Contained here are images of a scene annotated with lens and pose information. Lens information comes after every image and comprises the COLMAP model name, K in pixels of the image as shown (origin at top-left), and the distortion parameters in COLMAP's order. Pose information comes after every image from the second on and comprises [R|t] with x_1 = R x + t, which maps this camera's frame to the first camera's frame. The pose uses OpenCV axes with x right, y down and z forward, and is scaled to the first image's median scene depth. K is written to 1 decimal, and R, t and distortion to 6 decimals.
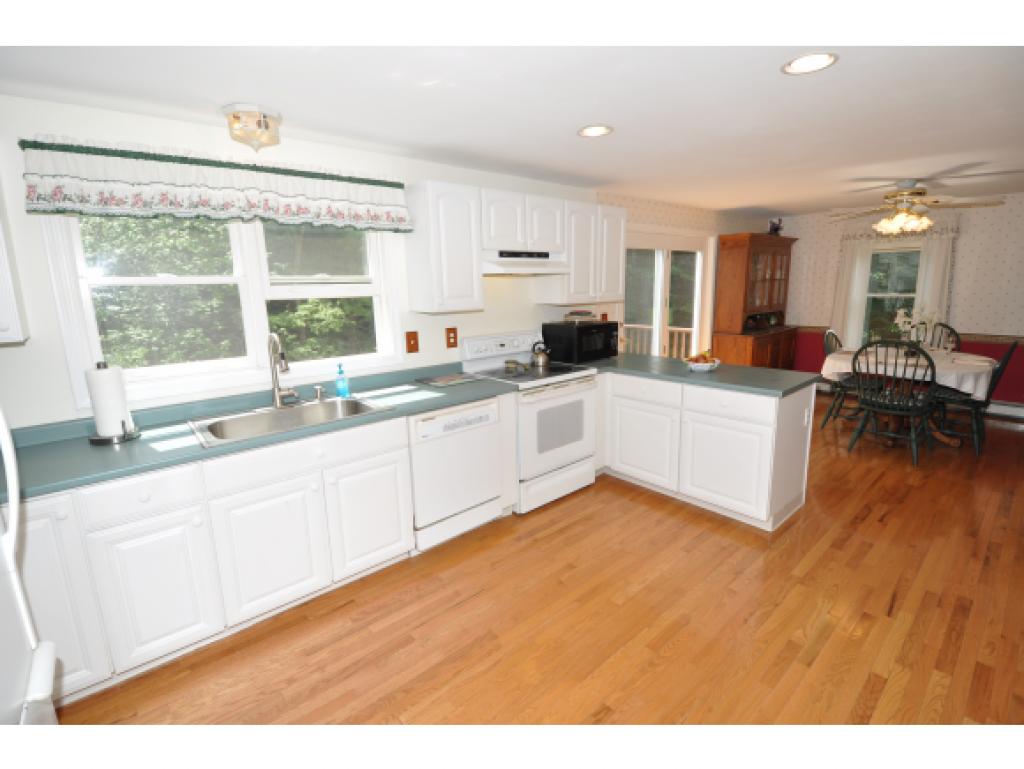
lens RADIAL K [[481.3, 0, 512.2], [0, 481.3, 380.5], [0, 0, 1]] dist [-0.001573, -0.000565]
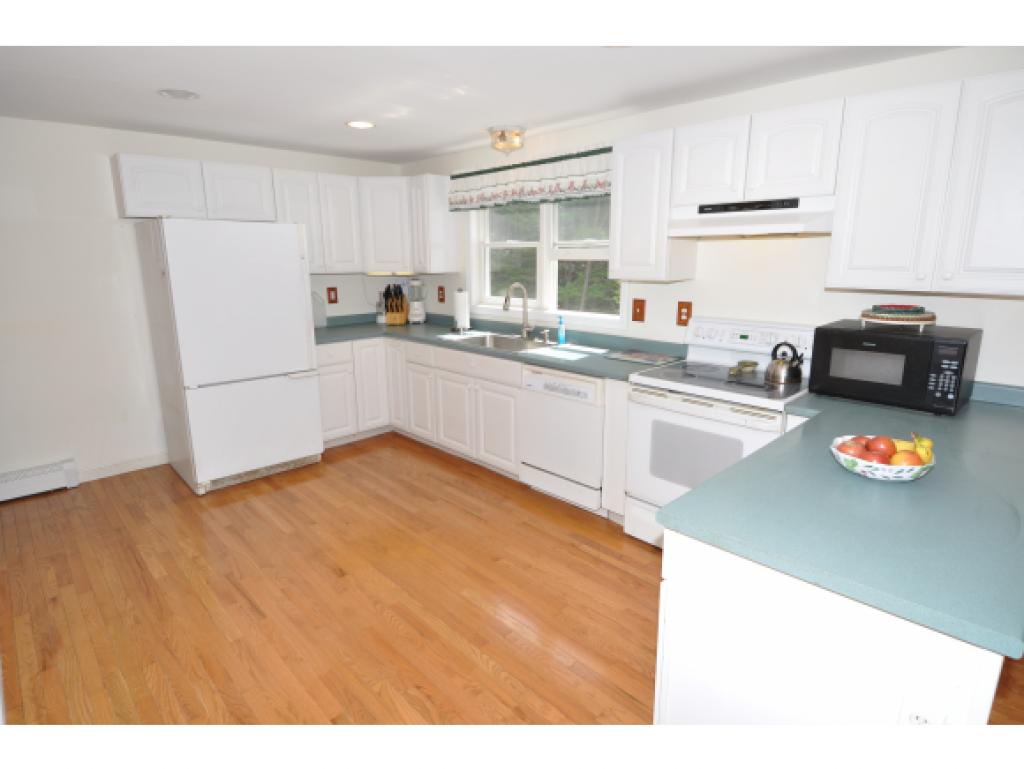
lens RADIAL K [[556.7, 0, 514.0], [0, 556.7, 385.9], [0, 0, 1]] dist [-0.001153, 0.000360]
pose [[0.030071, 0.255931, -0.966227, 0.999331], [-0.187917, 0.950875, 0.246016, -0.183766], [0.981725, 0.174172, 0.076687, 0.796366]]
